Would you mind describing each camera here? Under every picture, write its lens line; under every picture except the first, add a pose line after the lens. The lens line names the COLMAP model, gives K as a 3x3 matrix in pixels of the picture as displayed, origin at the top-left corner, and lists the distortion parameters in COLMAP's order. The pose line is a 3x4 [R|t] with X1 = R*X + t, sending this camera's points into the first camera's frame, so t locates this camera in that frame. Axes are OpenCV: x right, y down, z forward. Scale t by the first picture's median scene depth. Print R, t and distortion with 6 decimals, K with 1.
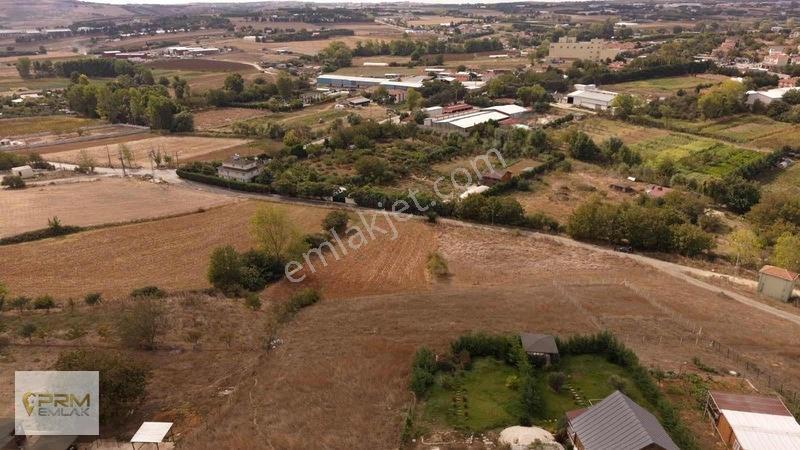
lens RADIAL K [[533.4, 0, 400.0], [0, 533.4, 225.0], [0, 0, 1]] dist [0.033974, -0.041702]
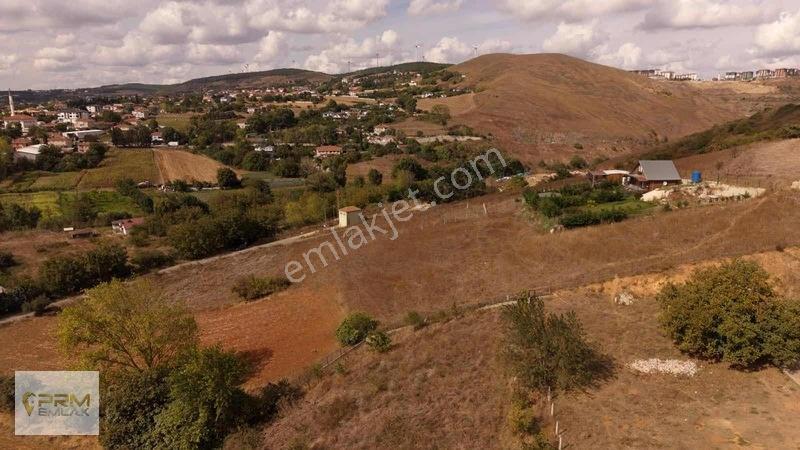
lens RADIAL K [[533.4, 0, 400.0], [0, 533.4, 225.0], [0, 0, 1]] dist [0.033974, -0.041702]
pose [[0.054672, -0.204775, 0.977281, -0.406201], [0.374250, 0.911598, 0.170075, -0.039531], [-0.925715, 0.356449, 0.126476, 0.391196]]
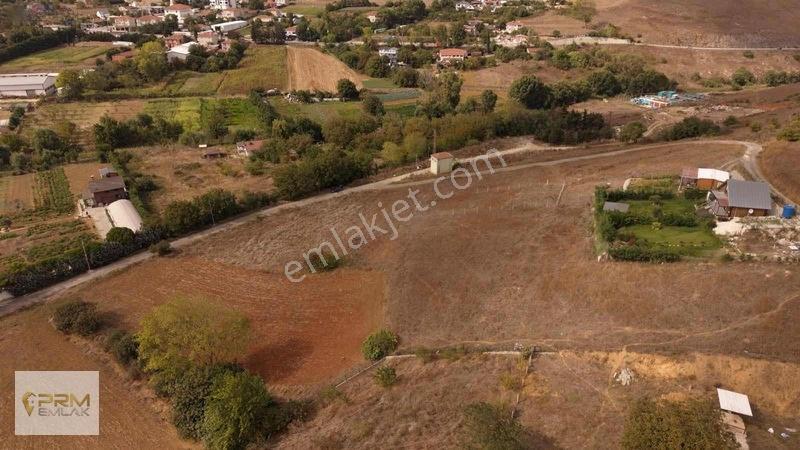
lens RADIAL K [[533.4, 0, 400.0], [0, 533.4, 225.0], [0, 0, 1]] dist [0.033974, -0.041702]
pose [[0.315491, -0.402046, 0.859549, -0.380964], [0.352304, 0.890695, 0.287304, -0.115176], [-0.881106, 0.212180, 0.422649, 0.289086]]
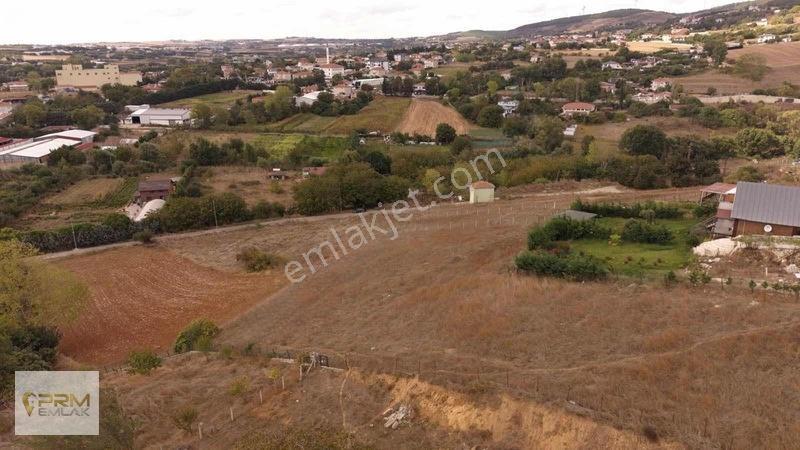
lens RADIAL K [[533.4, 0, 400.0], [0, 533.4, 225.0], [0, 0, 1]] dist [0.033974, -0.041702]
pose [[0.604263, -0.236439, 0.760897, -0.236227], [0.295945, 0.953243, 0.061184, 0.023080], [-0.739786, 0.188212, 0.645982, 0.184372]]
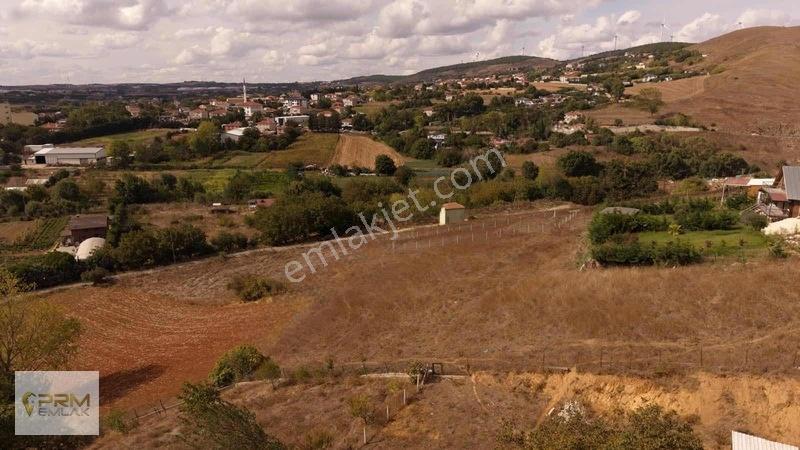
lens RADIAL K [[533.4, 0, 400.0], [0, 533.4, 225.0], [0, 0, 1]] dist [0.033974, -0.041702]
pose [[0.455338, -0.200645, 0.867415, -0.265962], [0.335055, 0.941269, 0.041846, 0.018754], [-0.824867, 0.271578, 0.495822, 0.267297]]
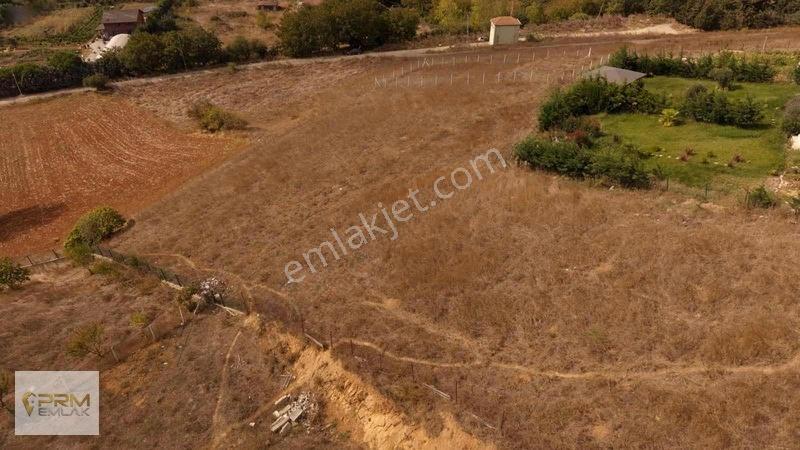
lens RADIAL K [[533.4, 0, 400.0], [0, 533.4, 225.0], [0, 0, 1]] dist [0.033974, -0.041702]
pose [[0.645745, -0.429364, 0.631395, -0.149123], [0.283982, 0.902649, 0.323387, 0.027486], [-0.708779, -0.029521, 0.704813, 0.218427]]
